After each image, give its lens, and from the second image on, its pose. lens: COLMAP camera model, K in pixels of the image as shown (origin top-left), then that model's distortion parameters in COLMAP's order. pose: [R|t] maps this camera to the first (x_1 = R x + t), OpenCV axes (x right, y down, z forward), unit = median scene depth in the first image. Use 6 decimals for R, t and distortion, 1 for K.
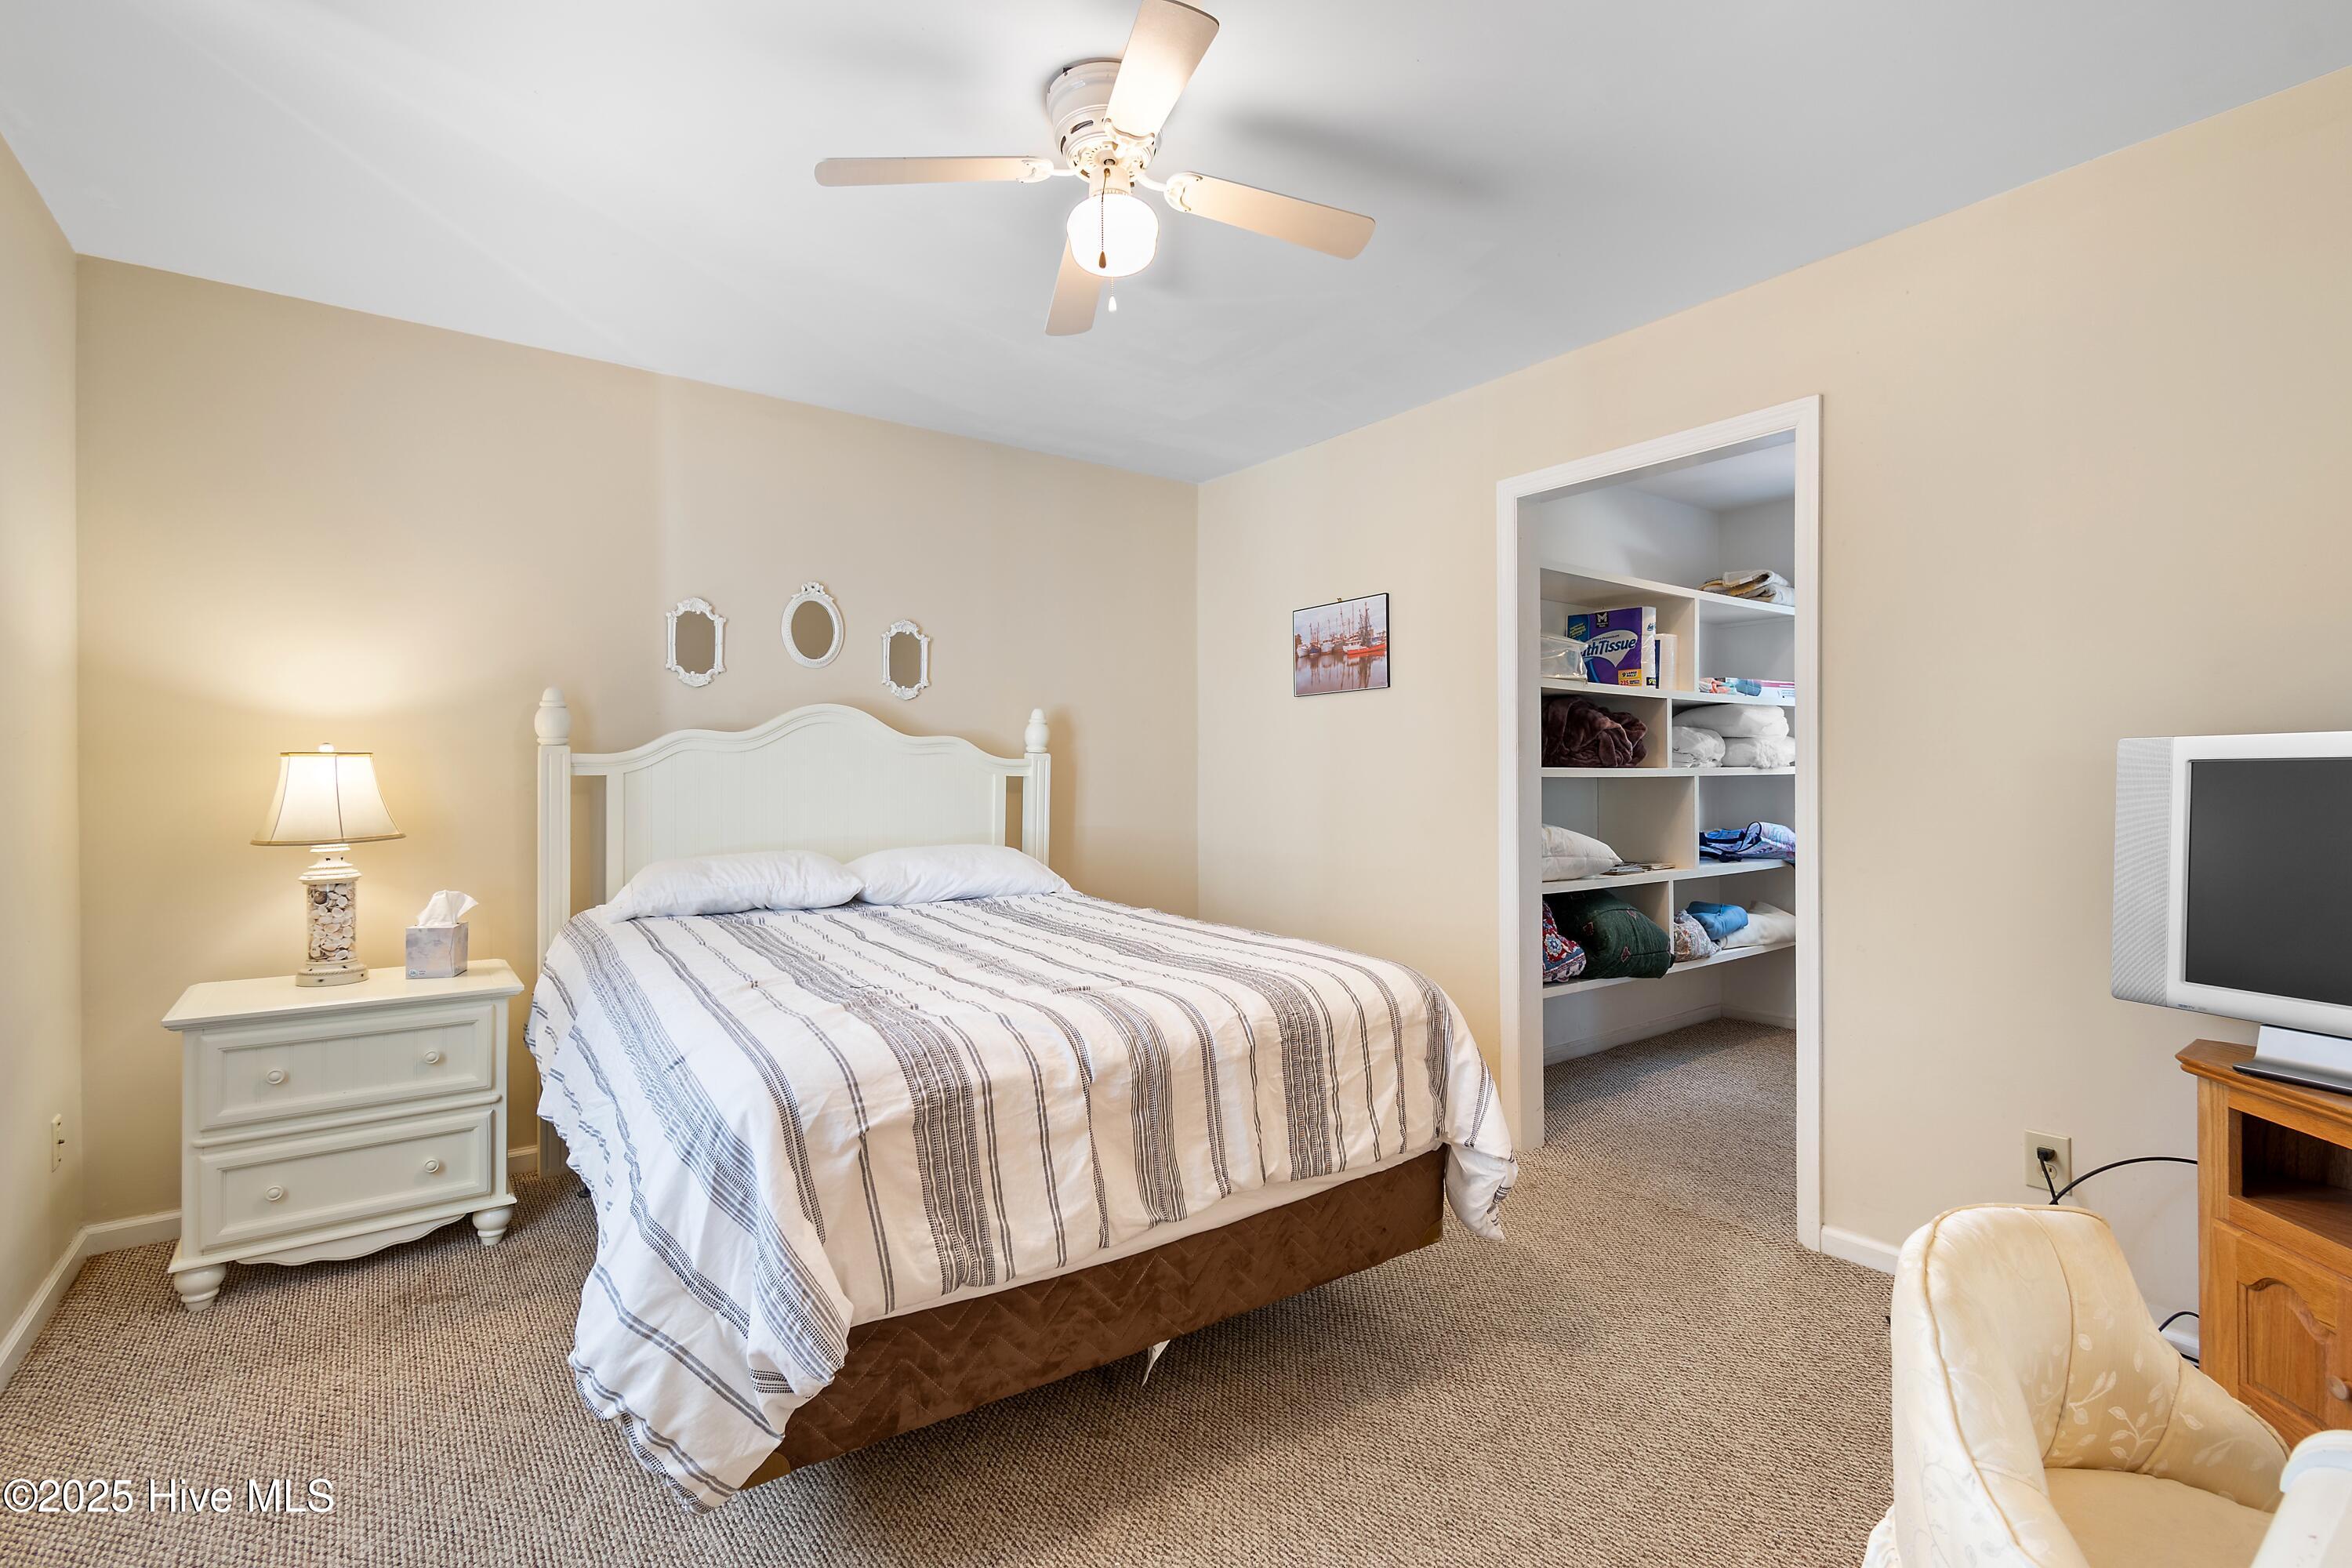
lens RADIAL K [[1088.5, 0, 1176.0], [0, 1088.5, 784.0], [0, 0, 1]] dist [0.000244, -0.000092]
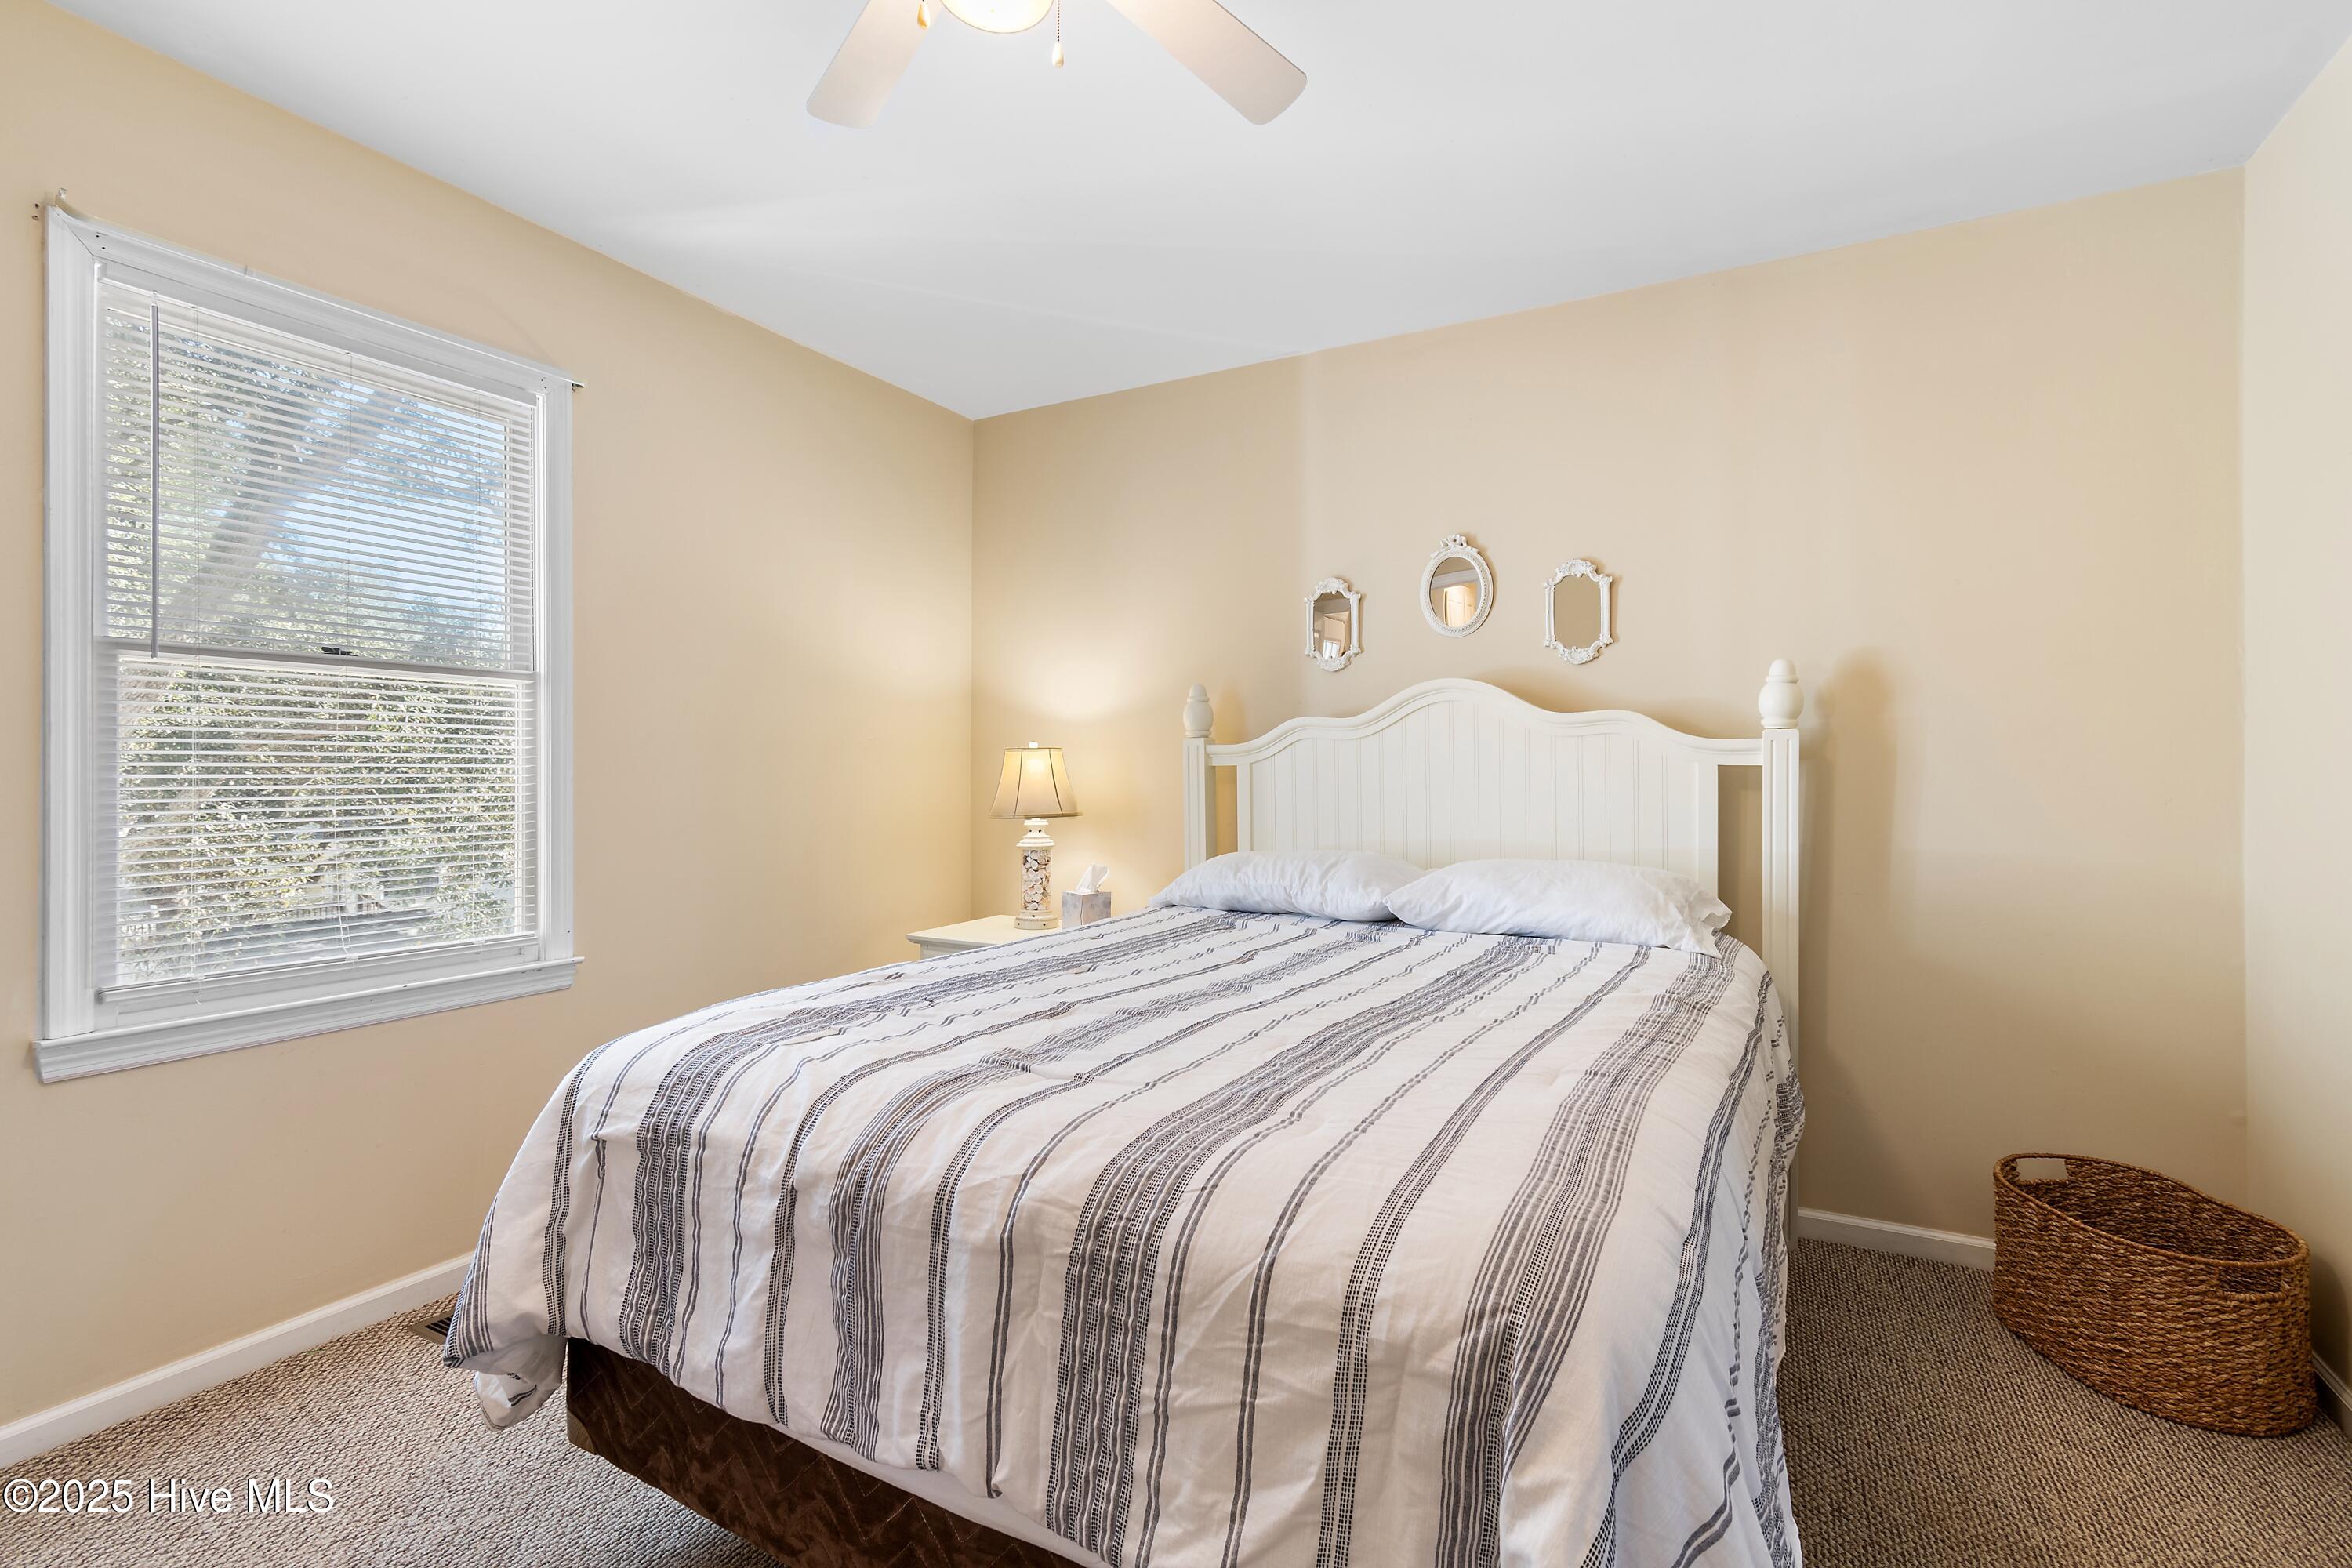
lens RADIAL K [[1063.4, 0, 1132.0], [0, 1063.4, 777.8], [0, 0, 1]] dist [0.000844, 0.000086]
pose [[0.416892, 0.006098, -0.908935, 0.410453], [-0.006936, 0.999970, 0.003528, 0.001121], [0.908929, 0.004834, 0.416922, 0.575174]]
